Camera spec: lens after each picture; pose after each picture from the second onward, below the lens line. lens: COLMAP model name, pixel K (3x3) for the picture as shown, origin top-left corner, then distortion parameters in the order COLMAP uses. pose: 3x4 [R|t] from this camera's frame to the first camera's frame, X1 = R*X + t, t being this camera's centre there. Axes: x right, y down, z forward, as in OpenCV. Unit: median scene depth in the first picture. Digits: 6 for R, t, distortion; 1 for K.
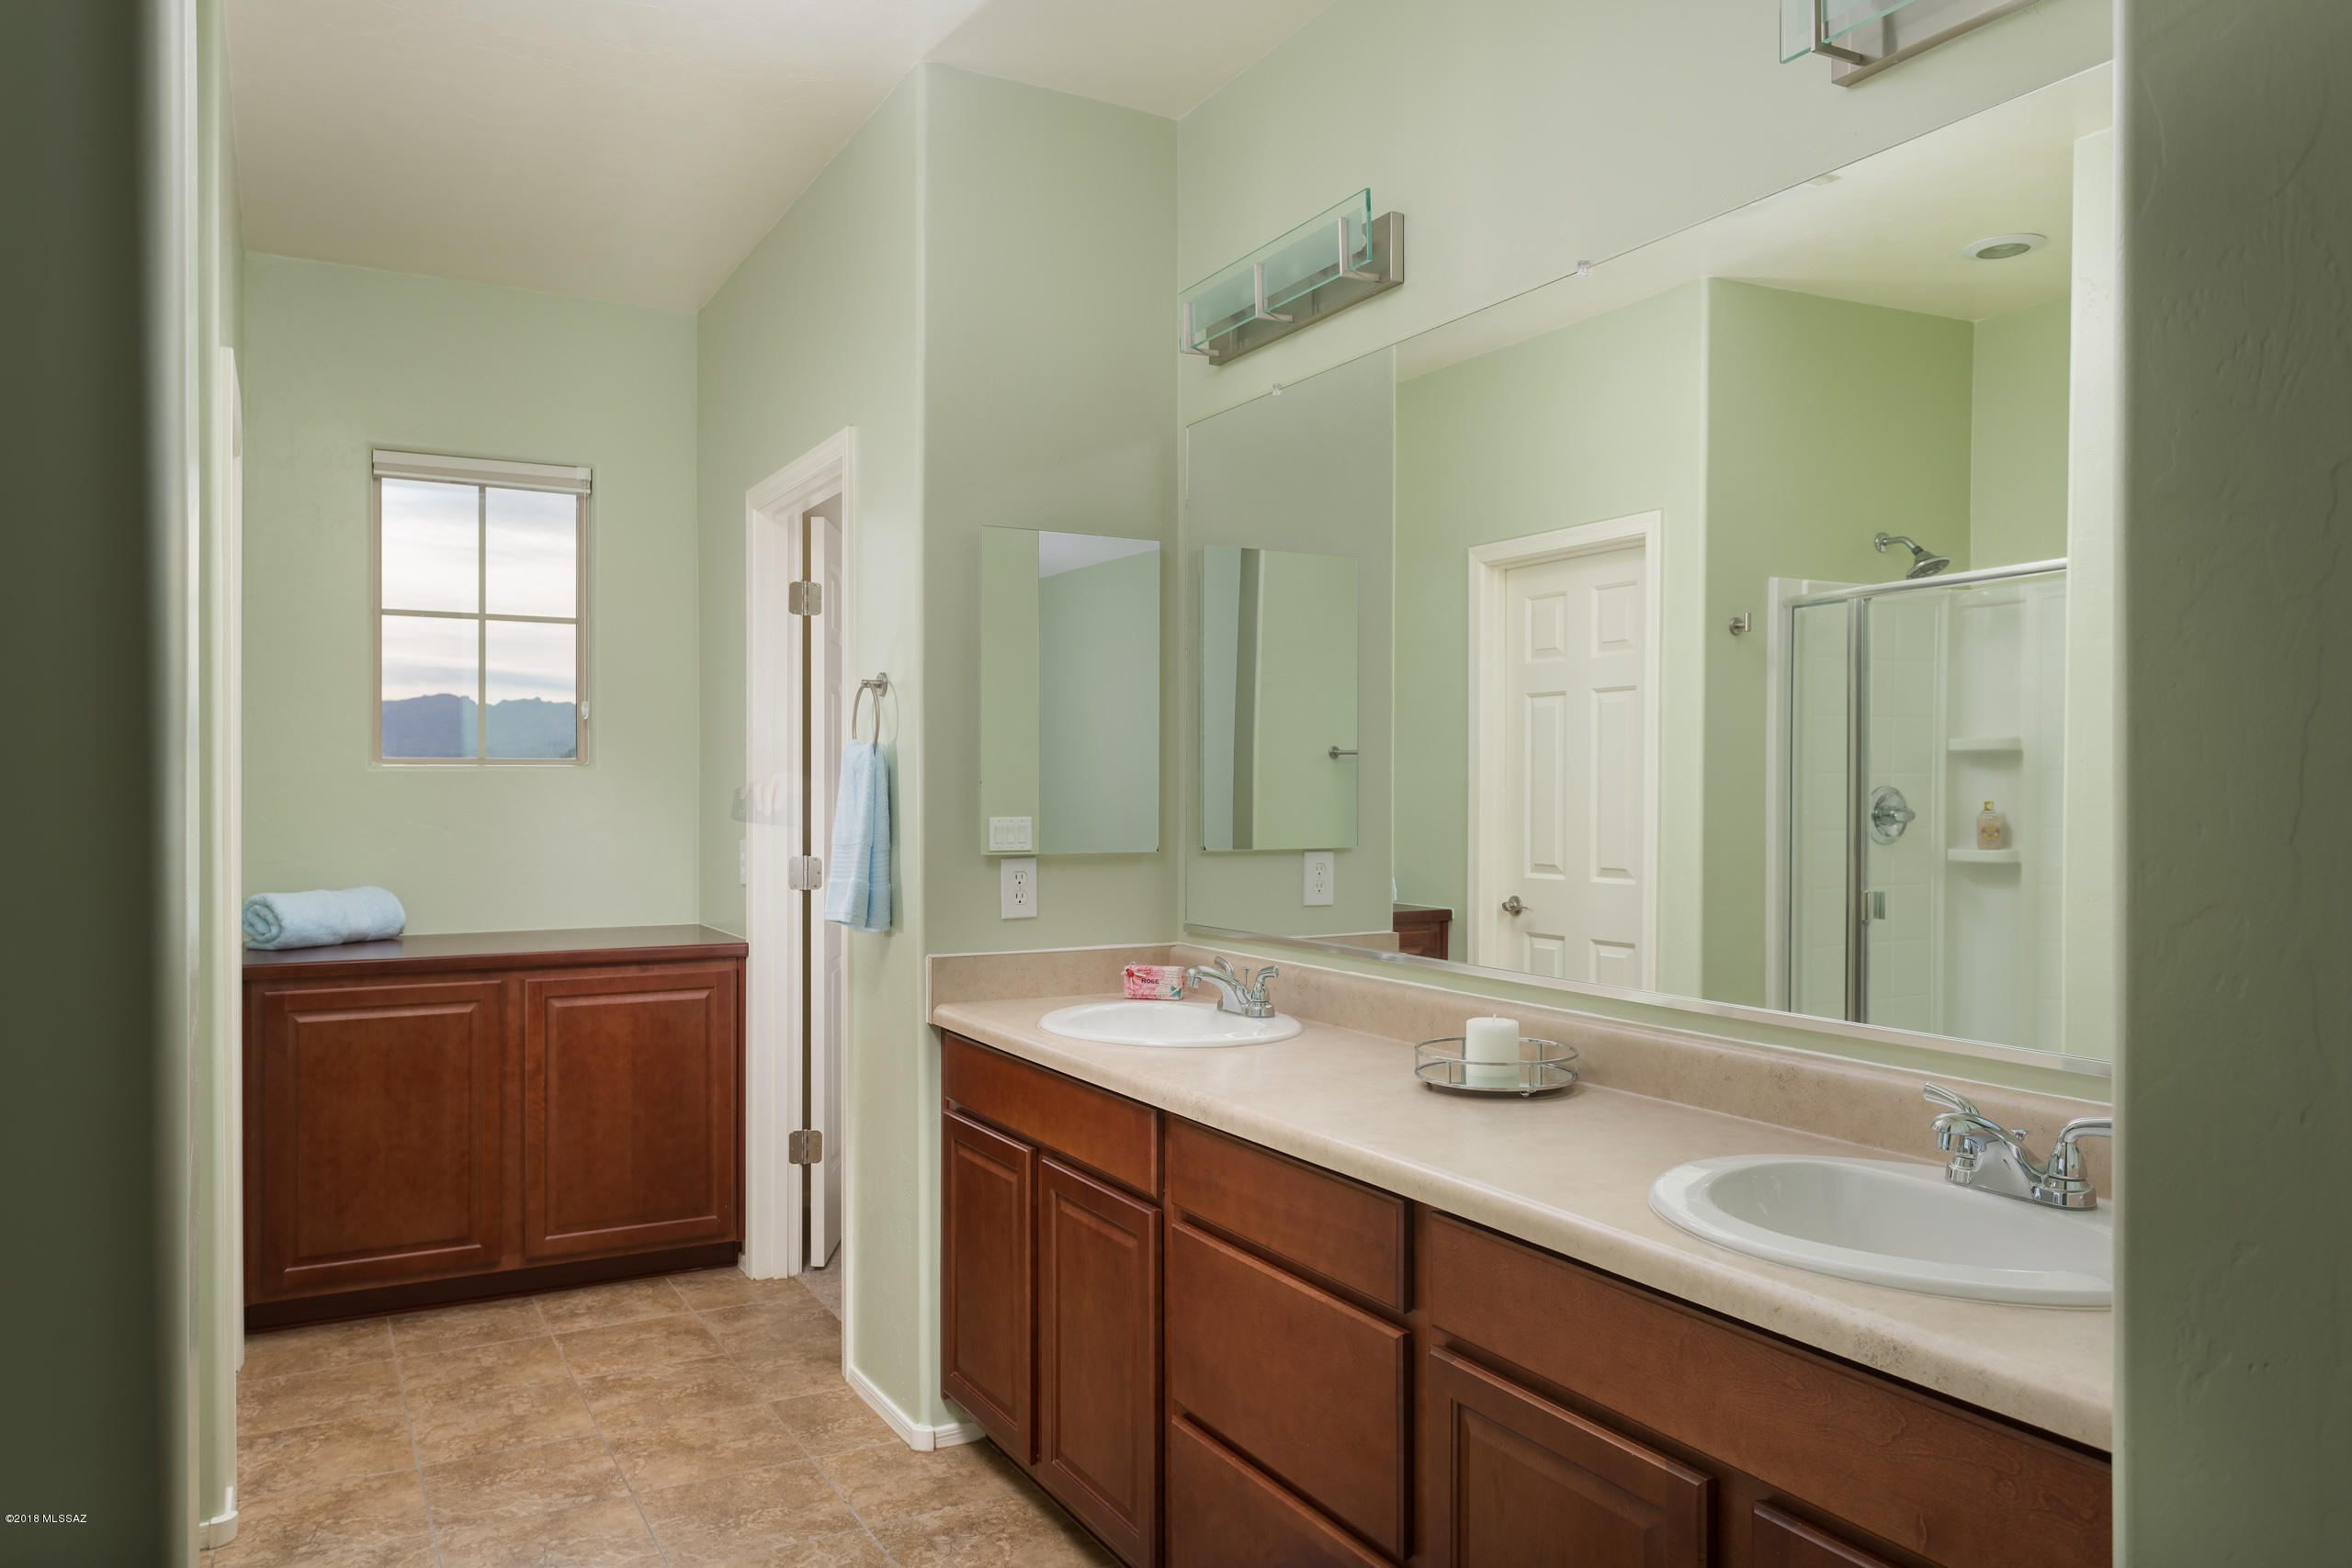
lens RADIAL K [[1652.1, 0, 1177.0], [0, 1652.1, 786.7], [0, 0, 1]] dist [0.003272, 0.000656]
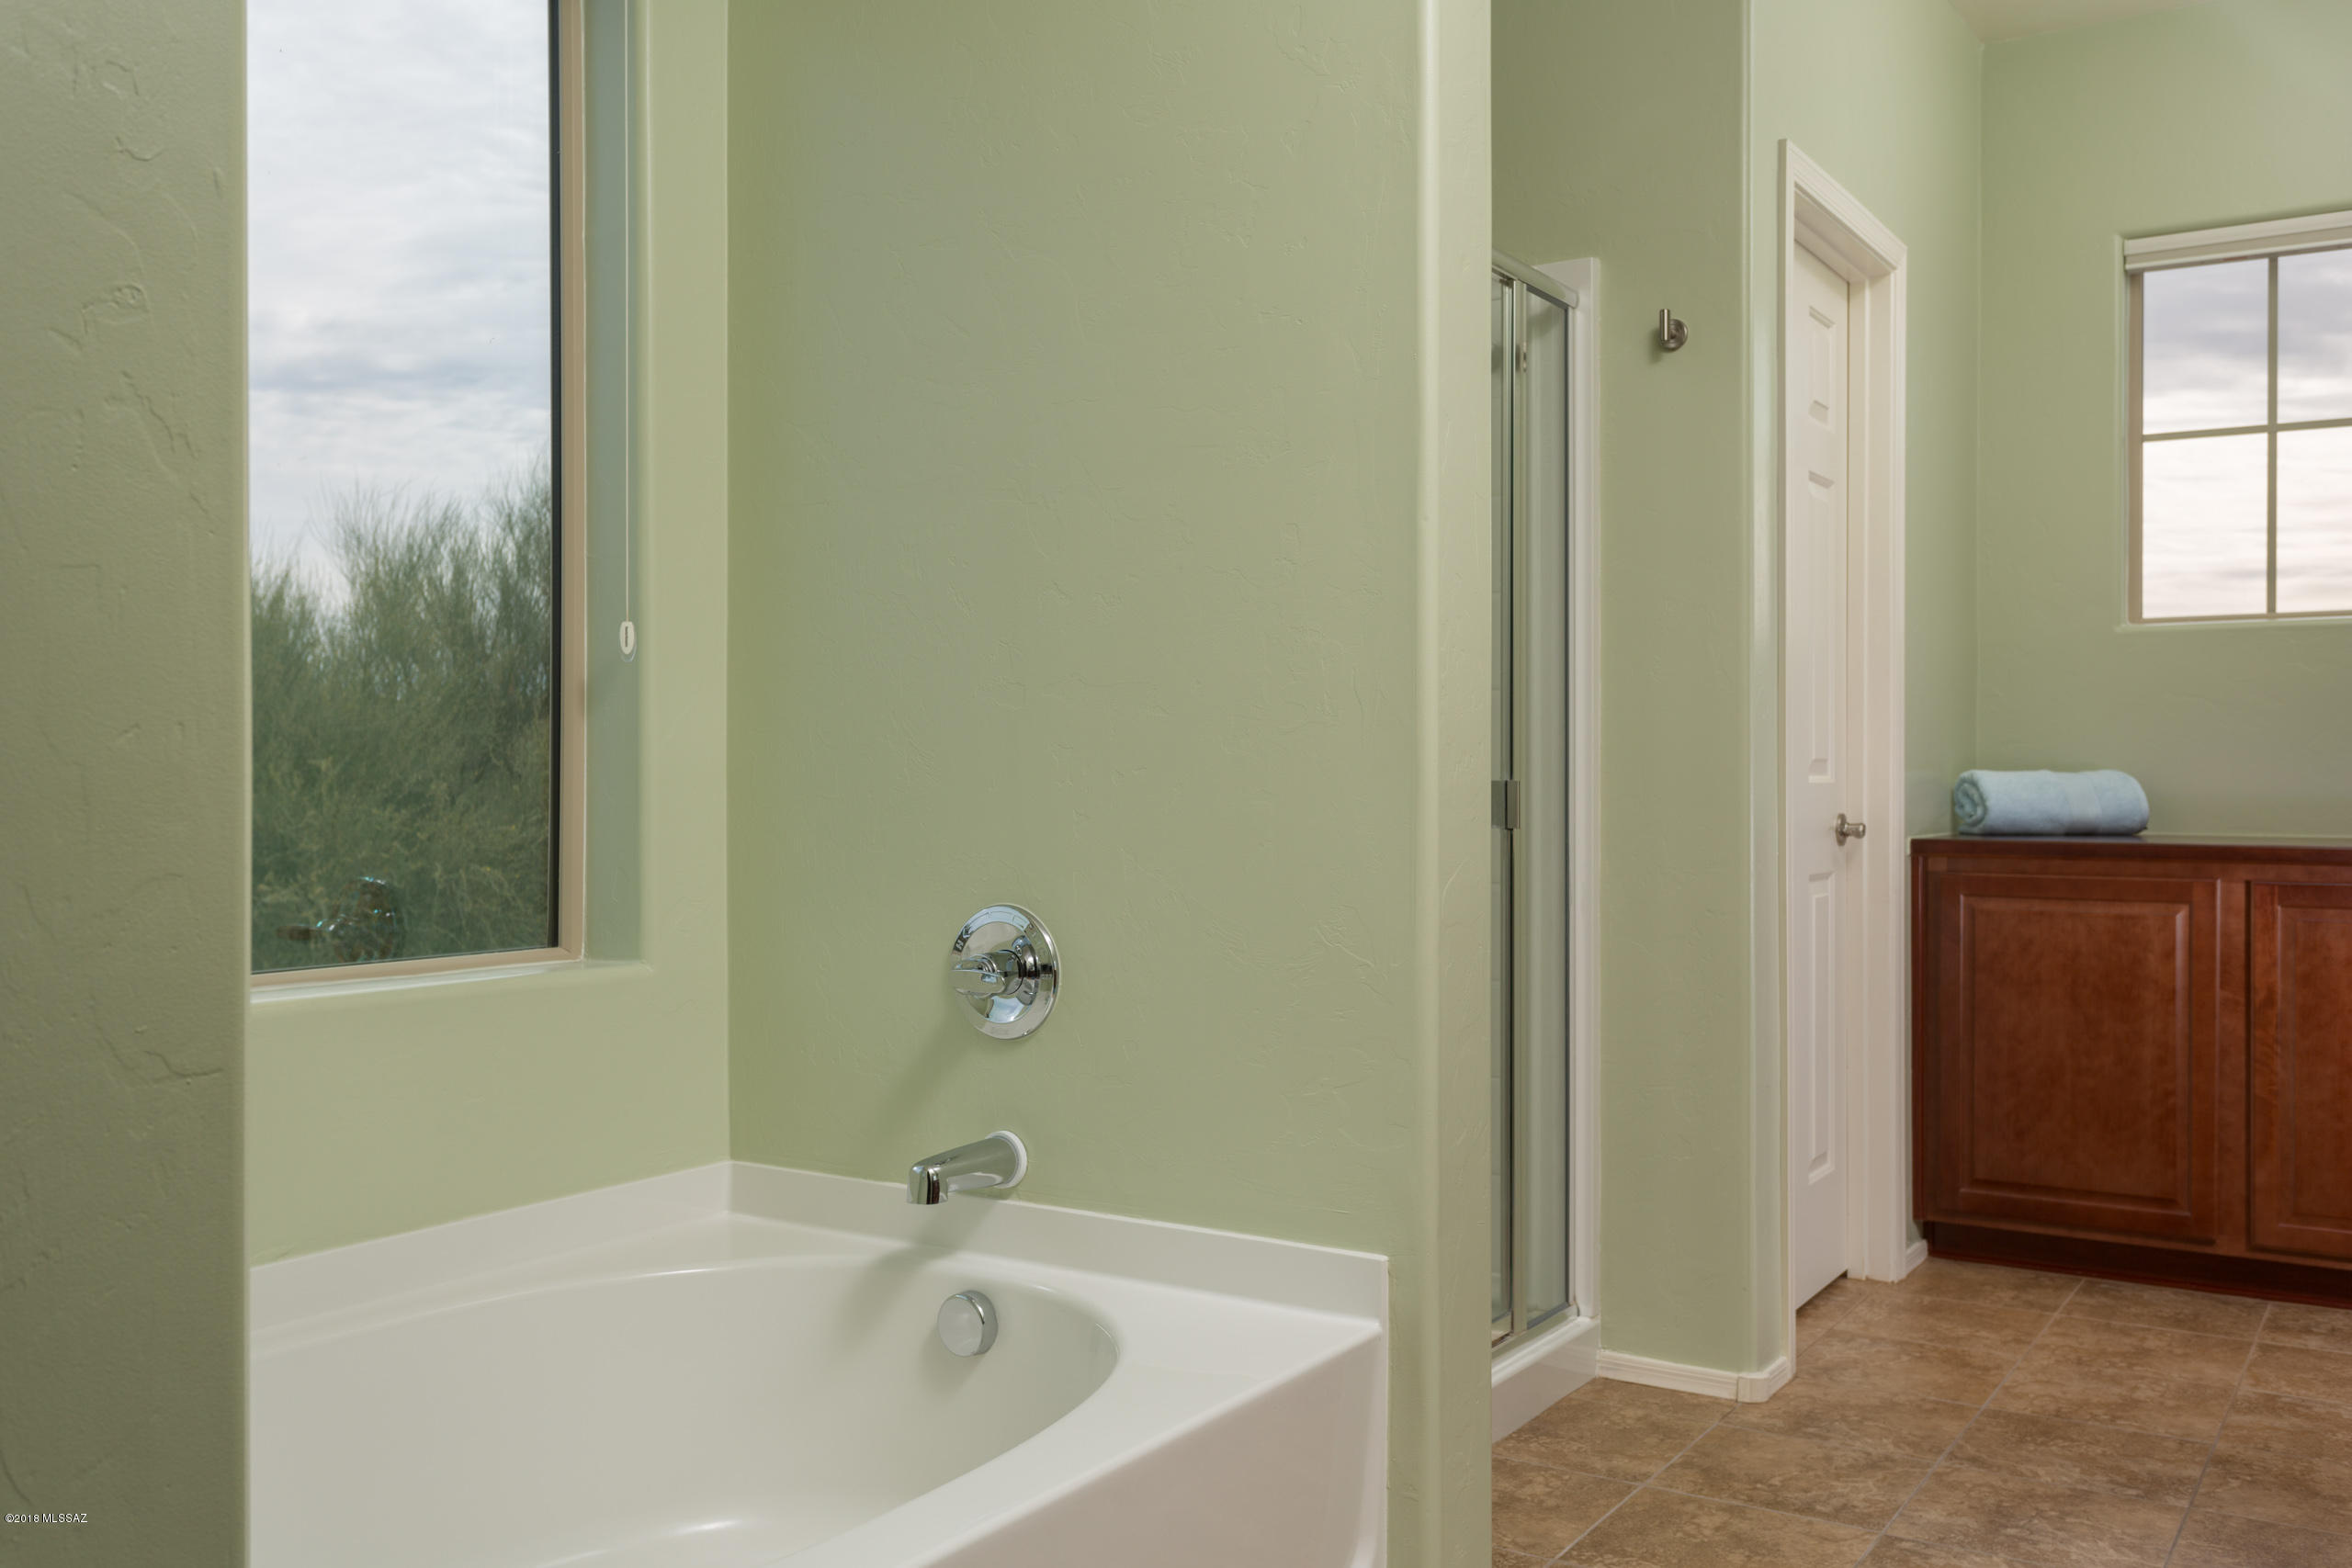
lens RADIAL K [[2102.9, 0, 1175.2], [0, 2102.9, 780.7], [0, 0, 1]] dist [0.036676, -0.011286]
pose [[0.483484, 0.006444, -0.875329, 0.256684], [-0.002108, 0.999979, 0.006197, 0.071982], [0.875350, -0.001150, 0.483488, 0.093318]]
